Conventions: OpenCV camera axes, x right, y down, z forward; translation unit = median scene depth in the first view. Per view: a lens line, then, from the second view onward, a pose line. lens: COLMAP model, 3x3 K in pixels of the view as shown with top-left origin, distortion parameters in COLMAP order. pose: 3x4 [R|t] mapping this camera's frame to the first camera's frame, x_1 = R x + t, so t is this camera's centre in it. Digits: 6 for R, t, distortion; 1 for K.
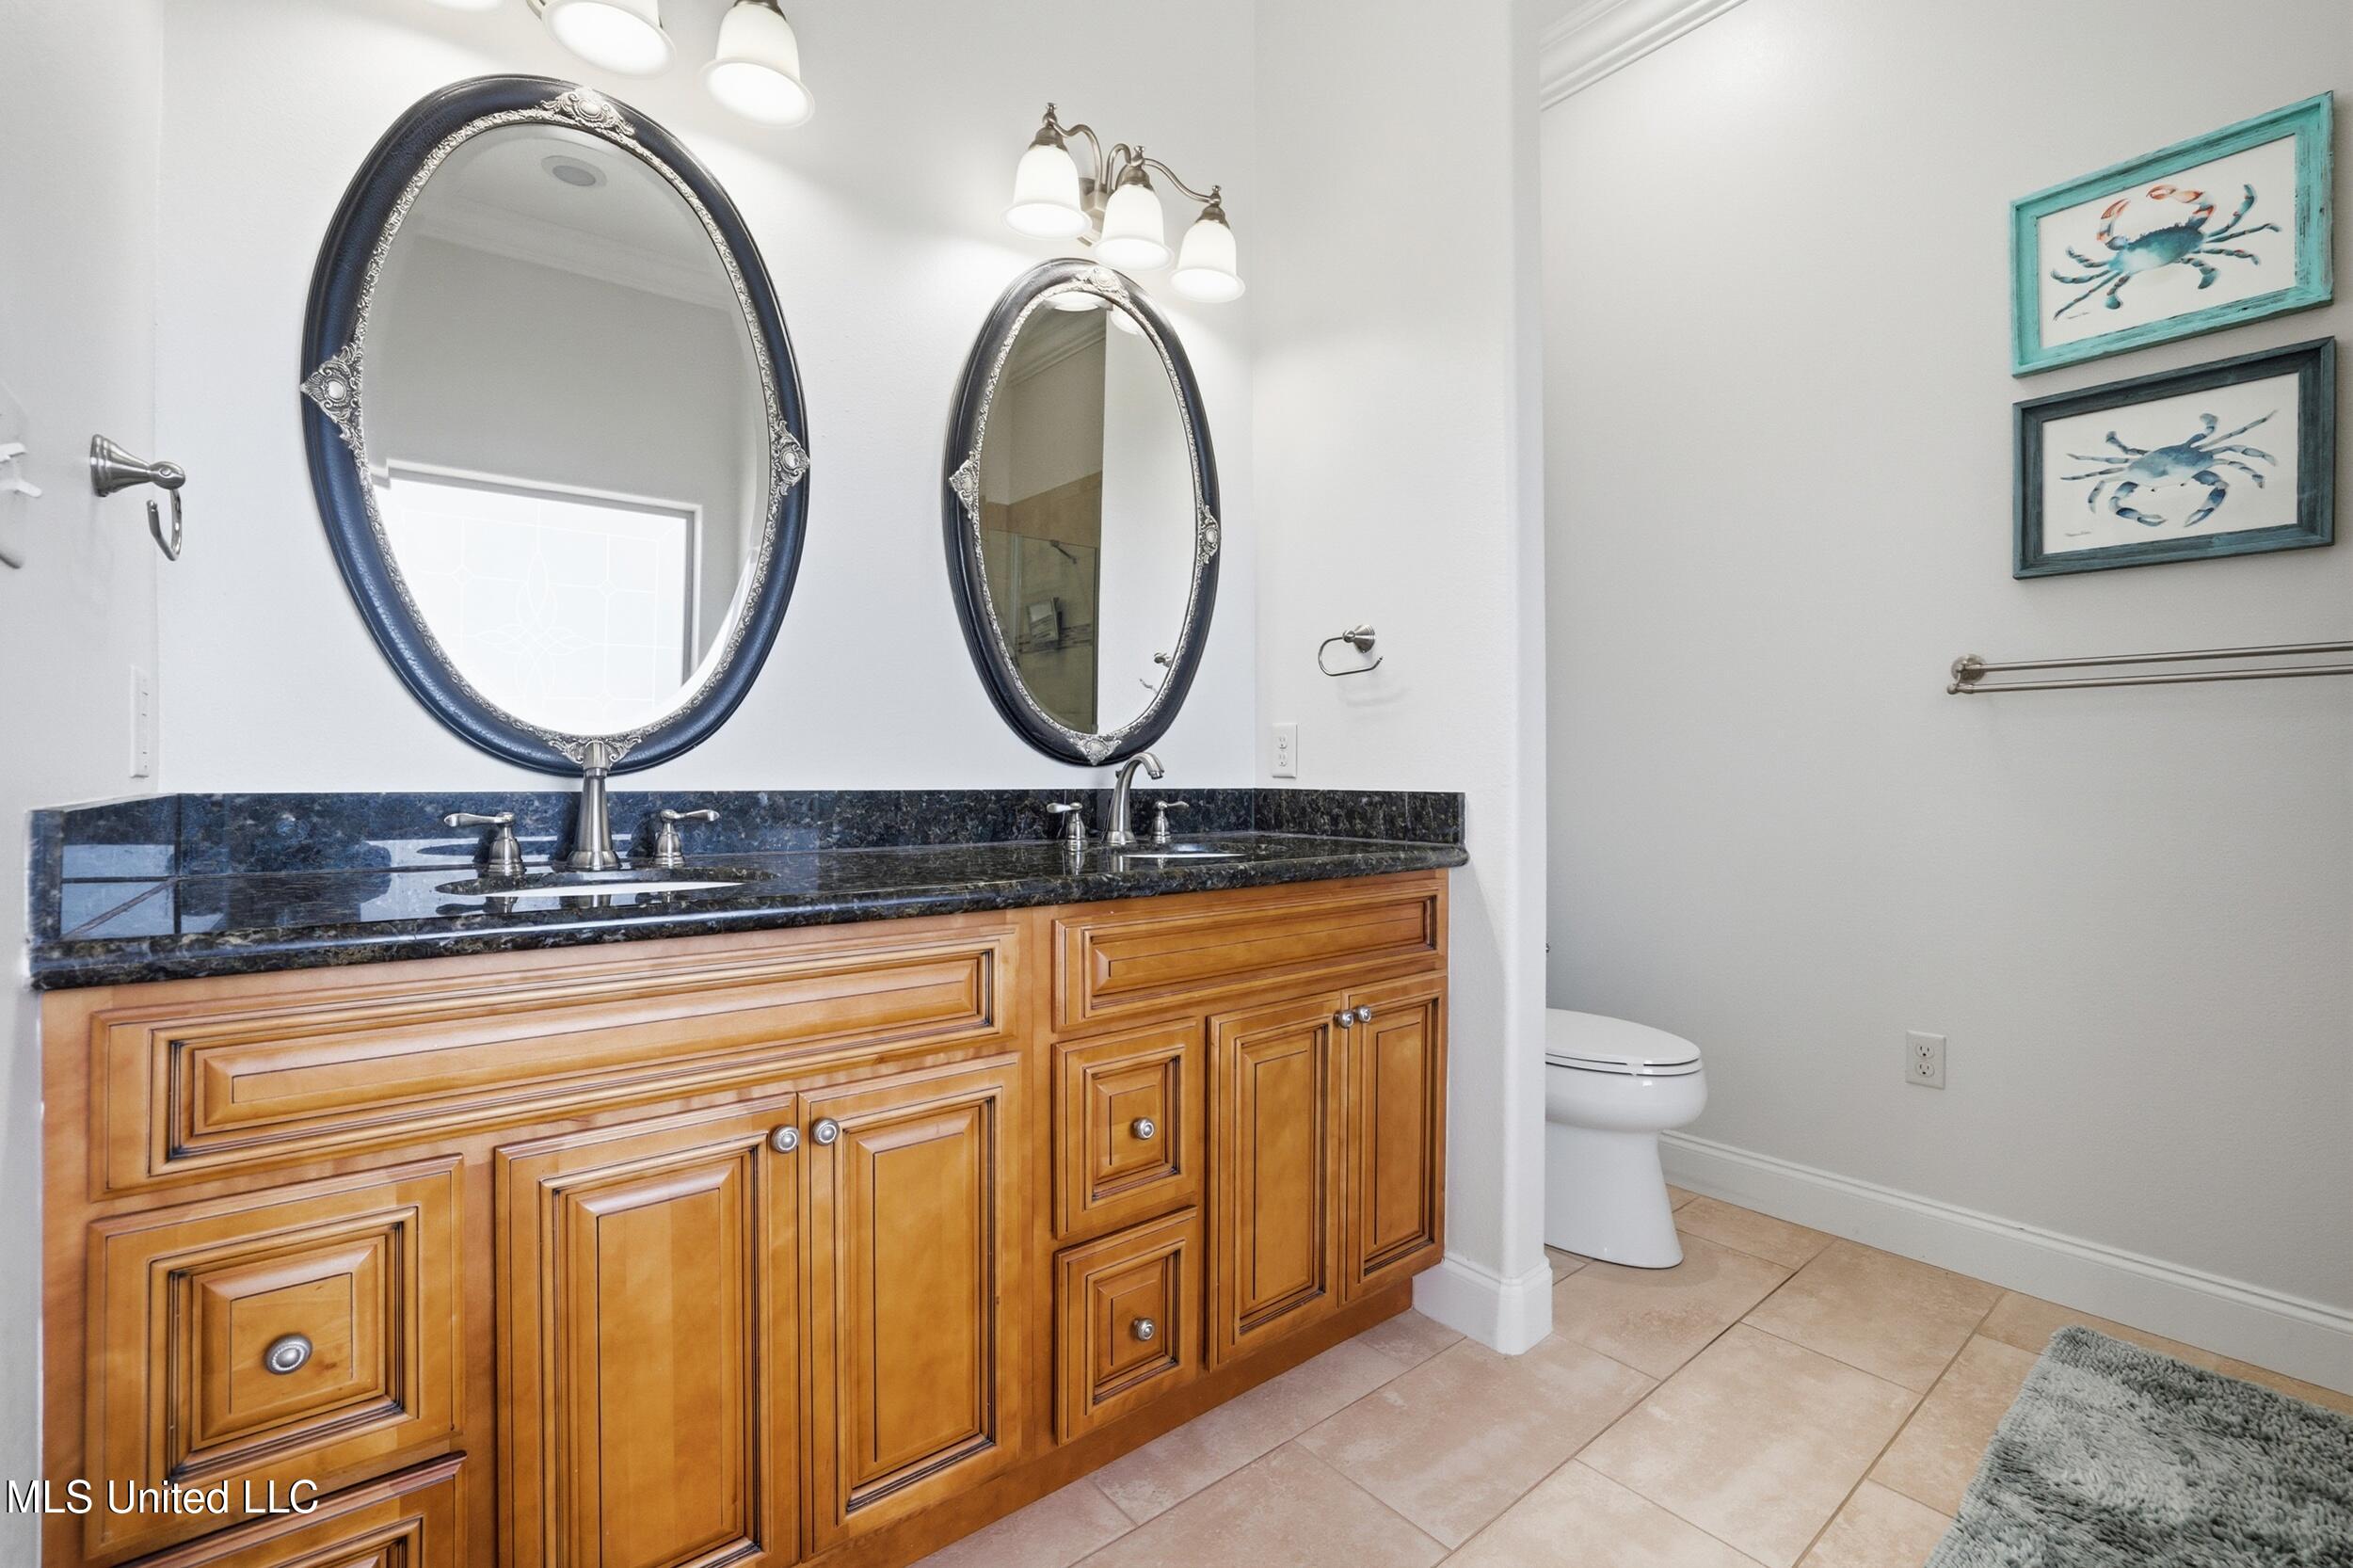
lens RADIAL K [[1032.0, 0, 1162.2], [0, 1032.0, 765.0], [0, 0, 1]] dist [-0.030206, 0.011334]
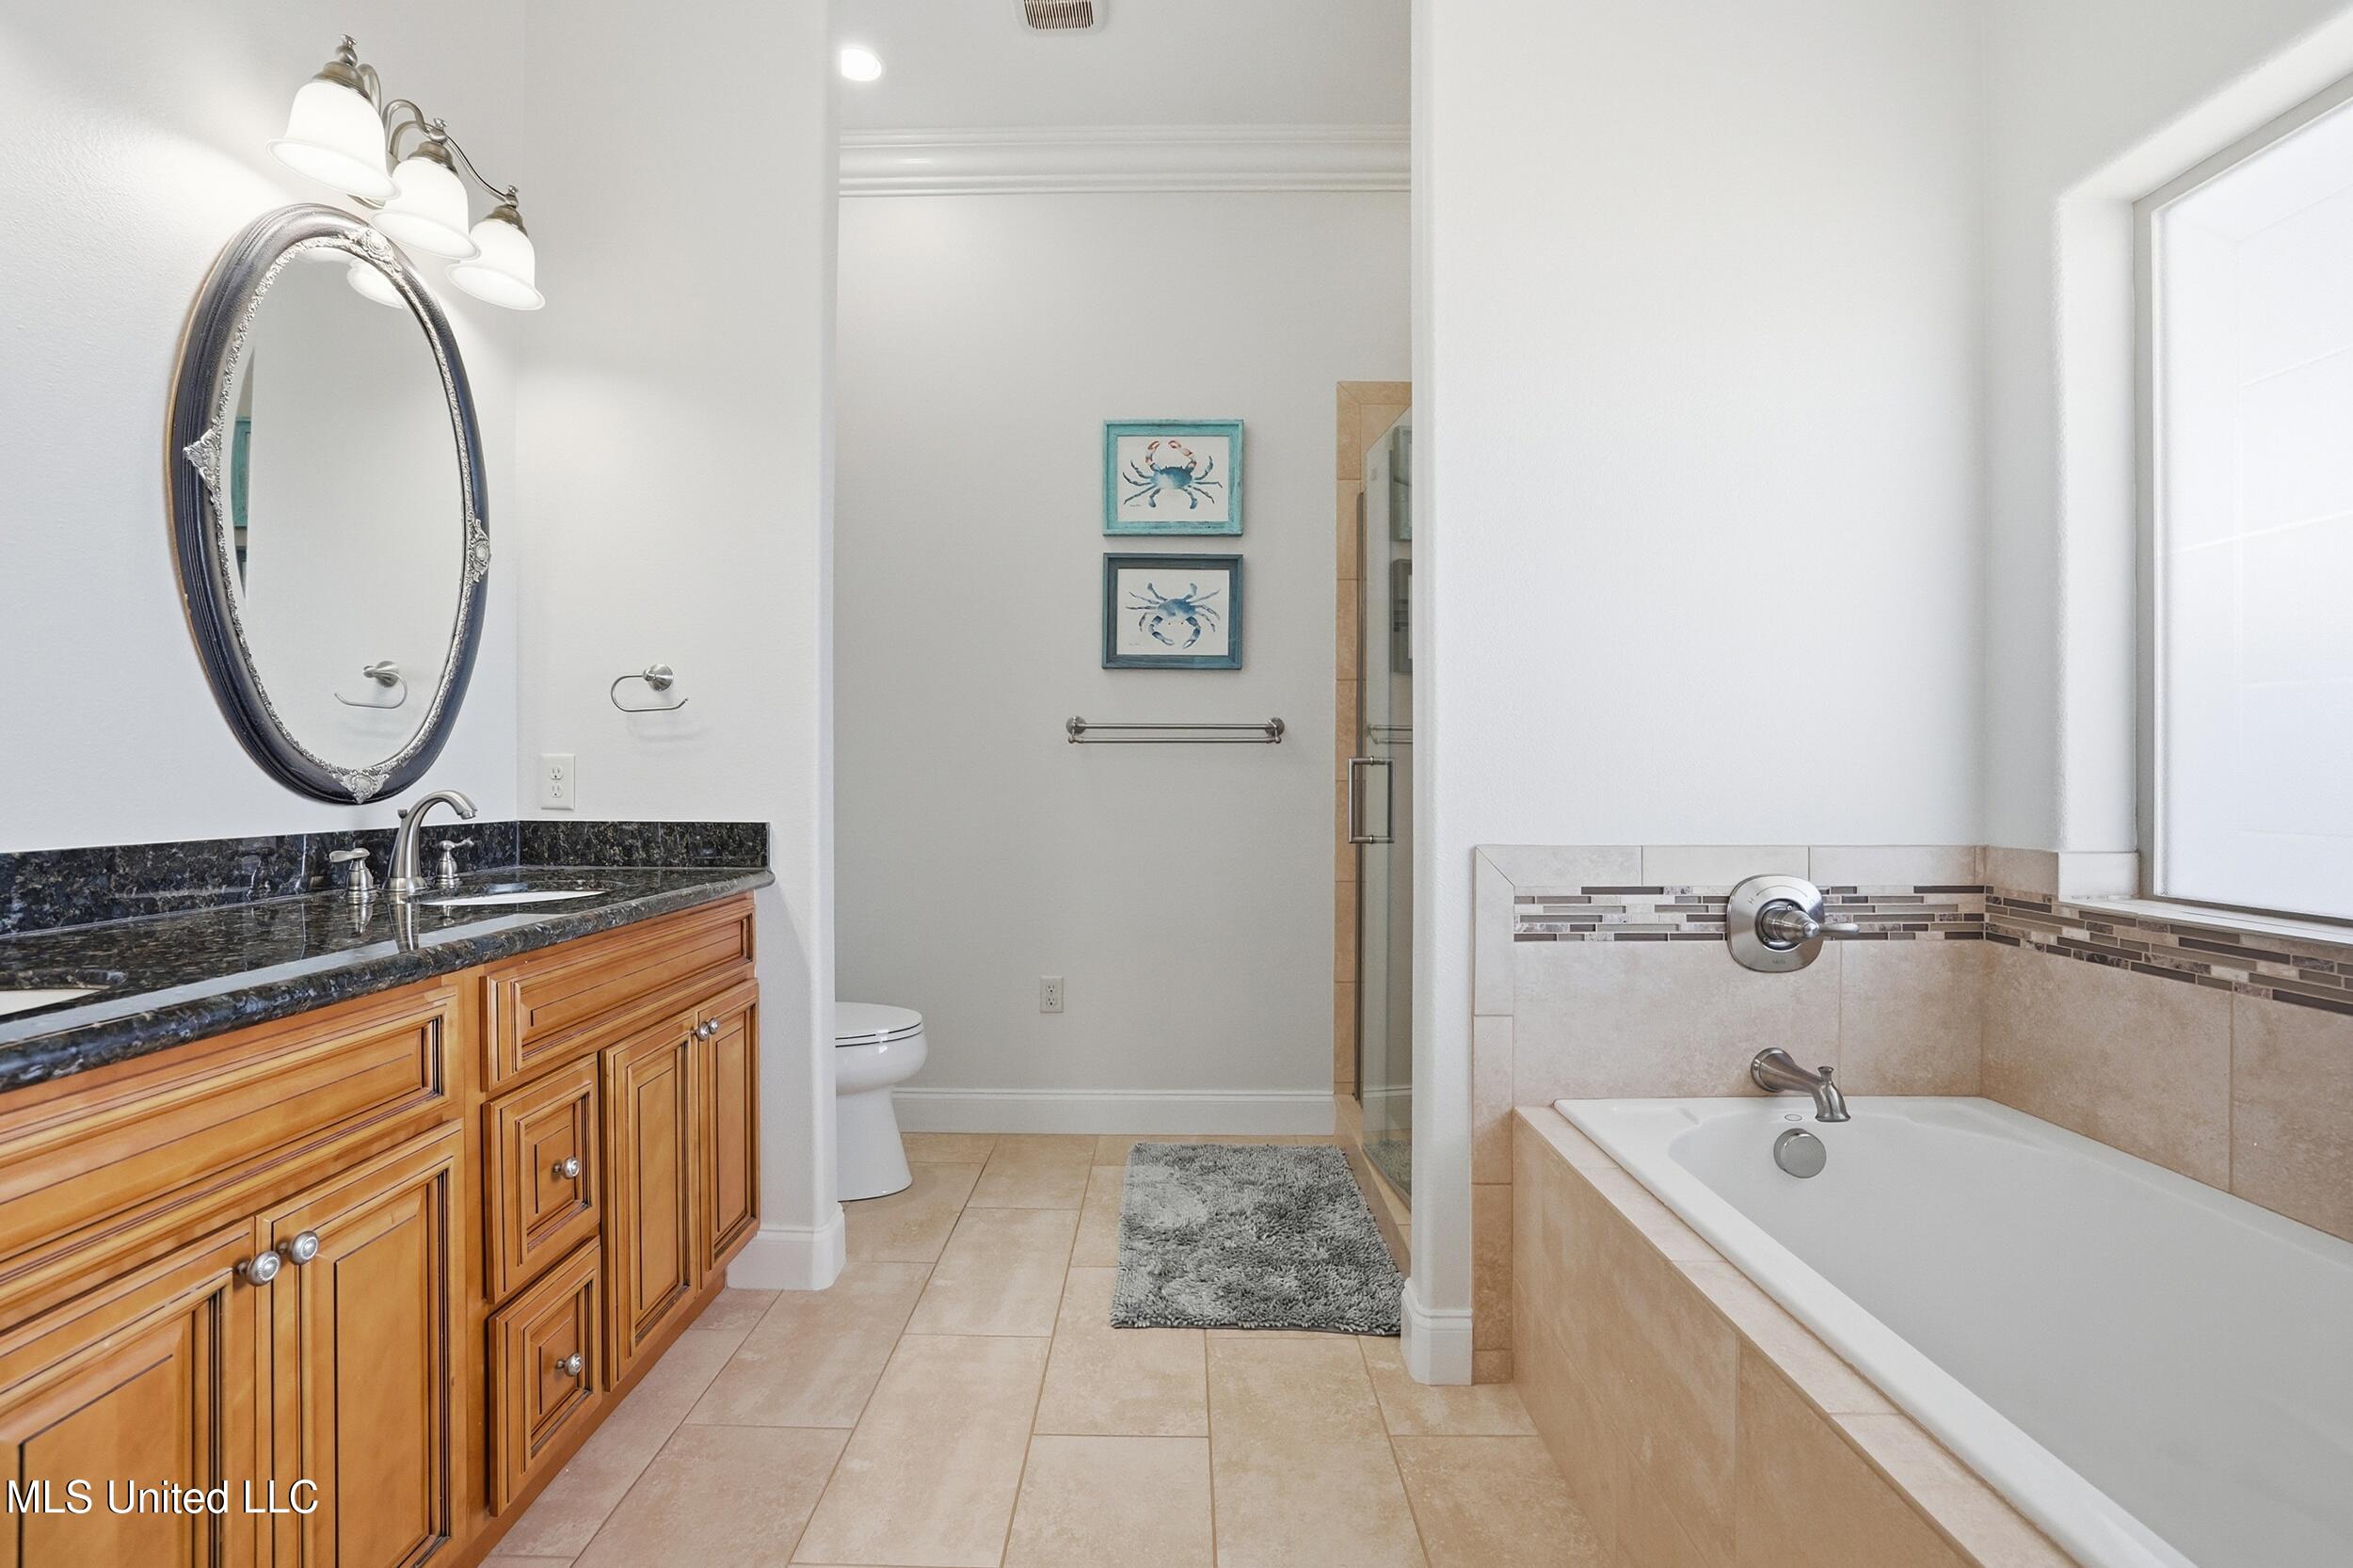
lens RADIAL K [[1032.0, 0, 1169.8], [0, 1032.0, 777.6], [0, 0, 1]] dist [-0.030206, 0.011334]
pose [[0.641942, -0.002128, 0.766750, -0.306202], [-0.005080, 0.999962, 0.007028, -0.033546], [-0.766737, -0.008407, 0.641907, -0.077864]]
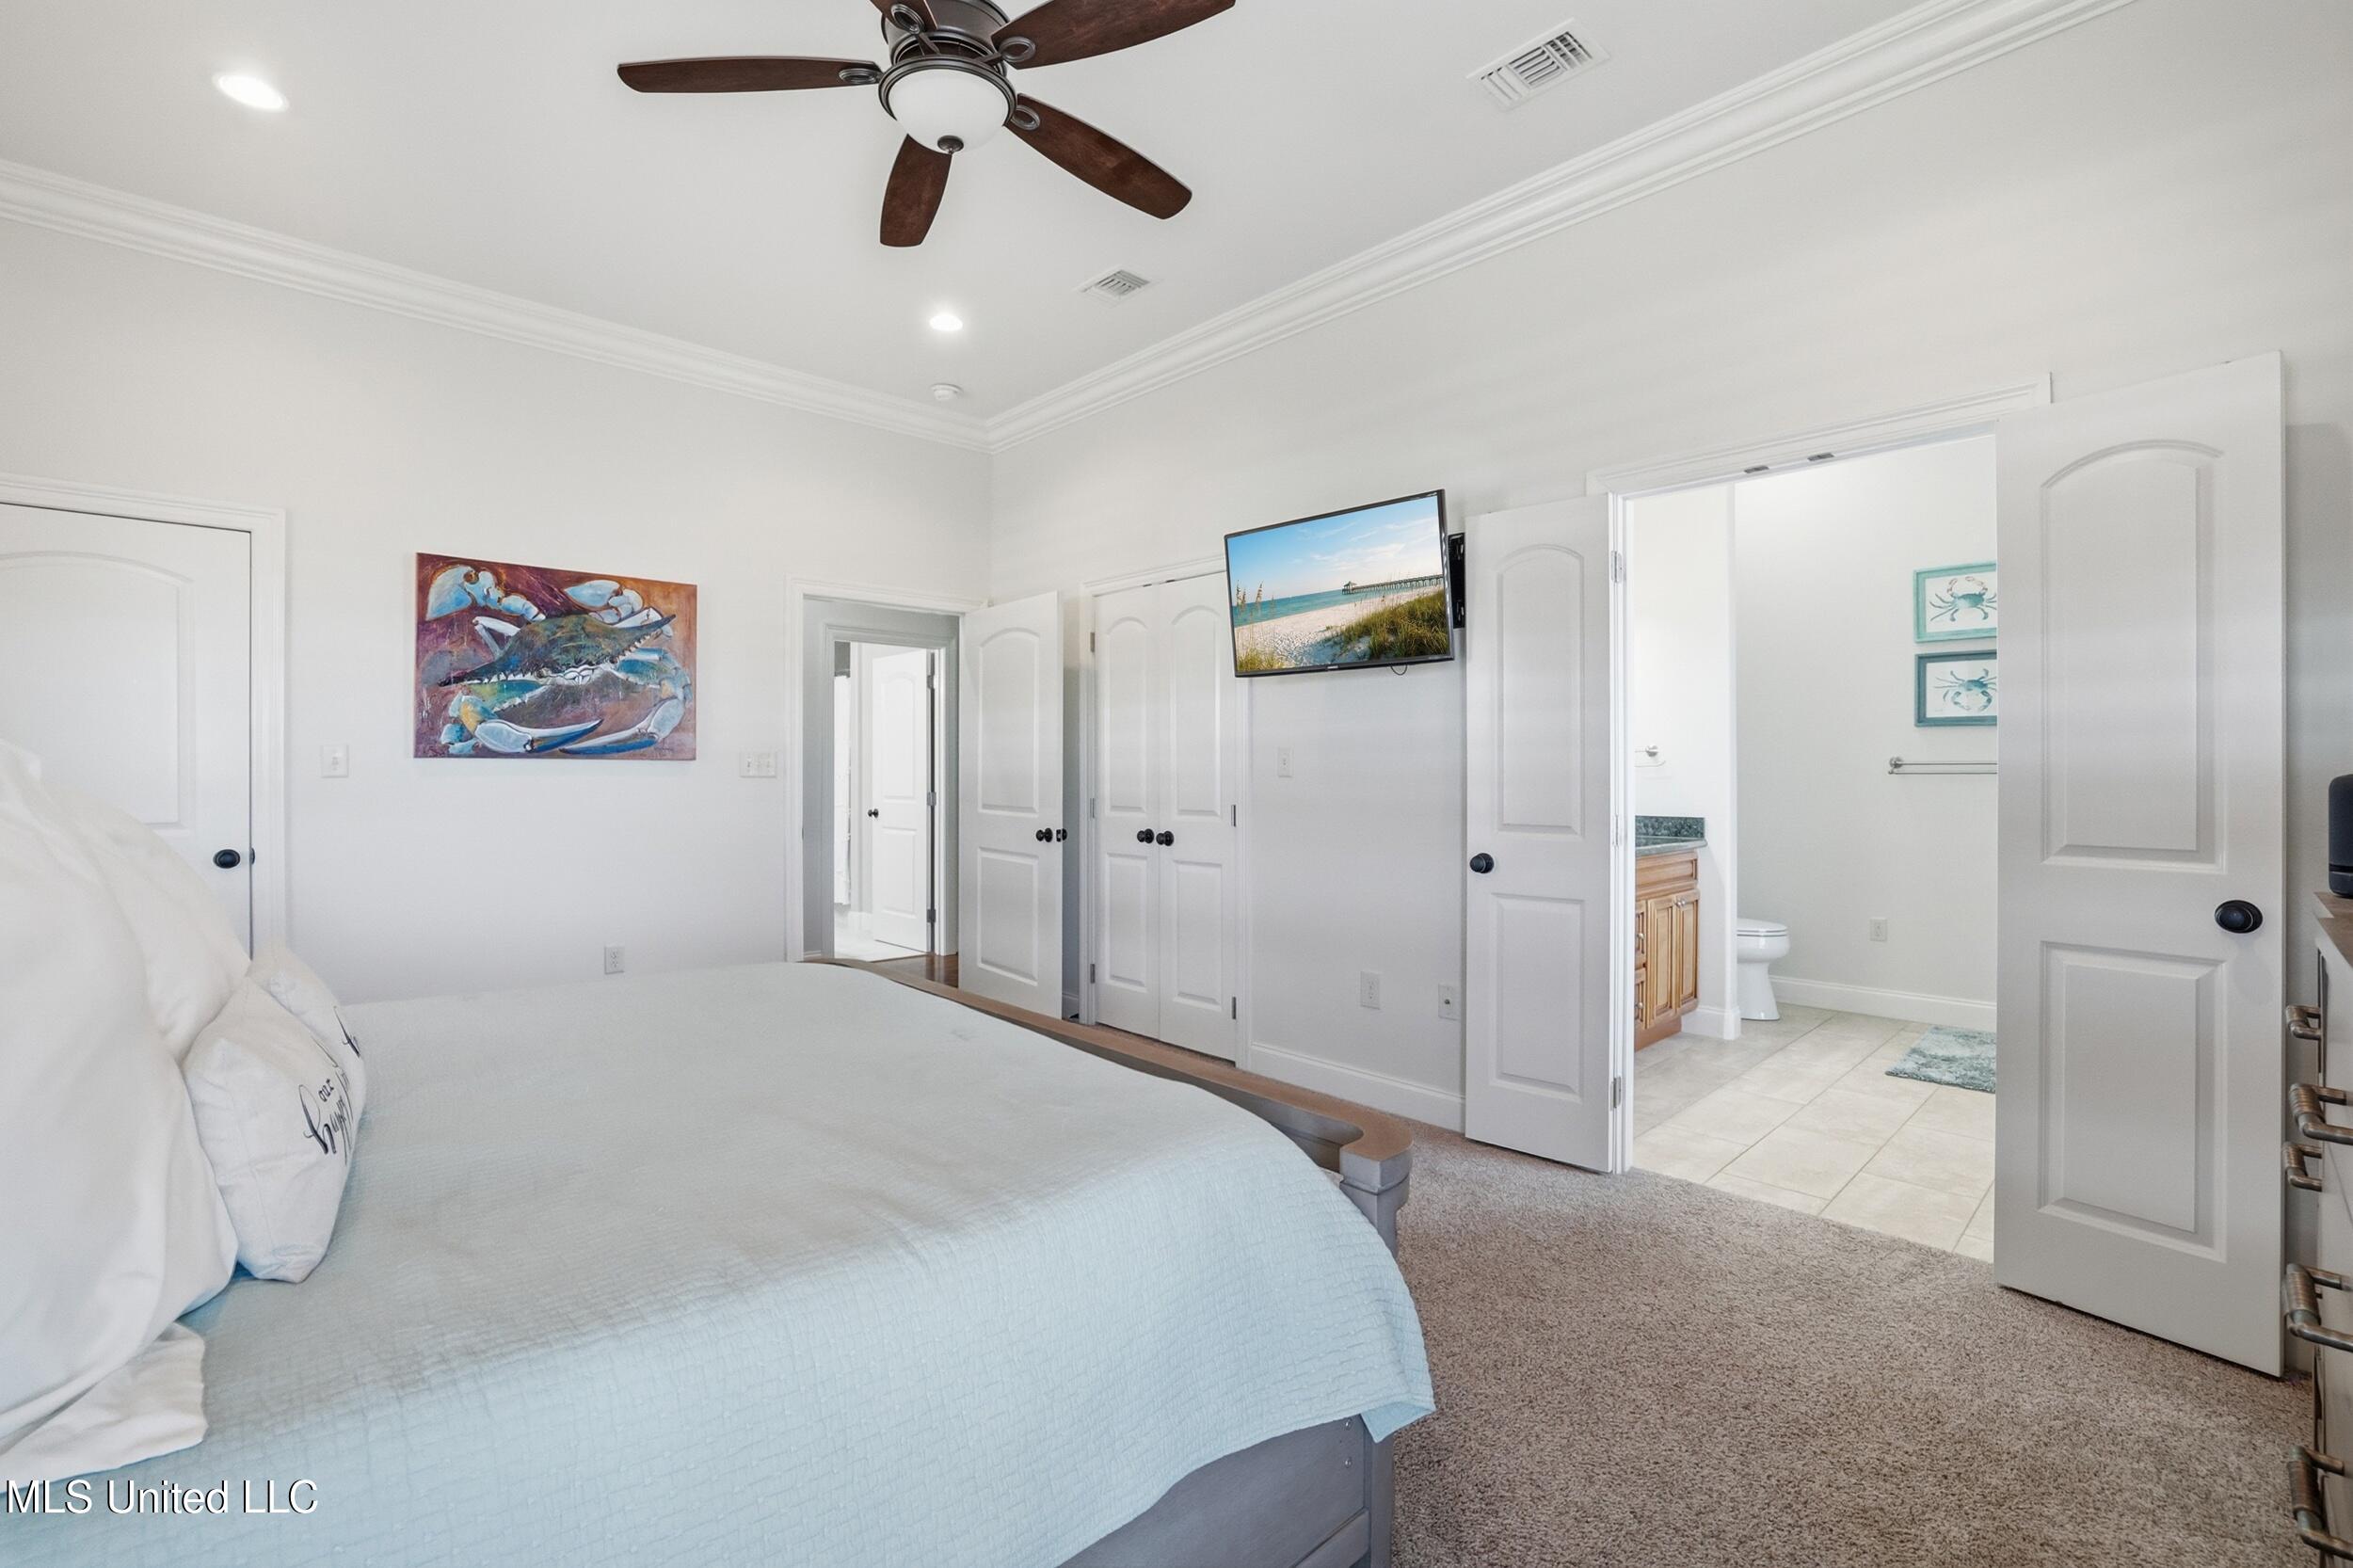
lens RADIAL K [[1032.0, 0, 1186.9], [0, 1032.0, 779.1], [0, 0, 1]] dist [-0.030206, 0.011334]
pose [[0.996728, -0.002657, 0.080779, -1.172033], [0.002140, 0.999977, 0.006481, -0.084888], [-0.080794, -0.006287, 0.996711, -1.382135]]
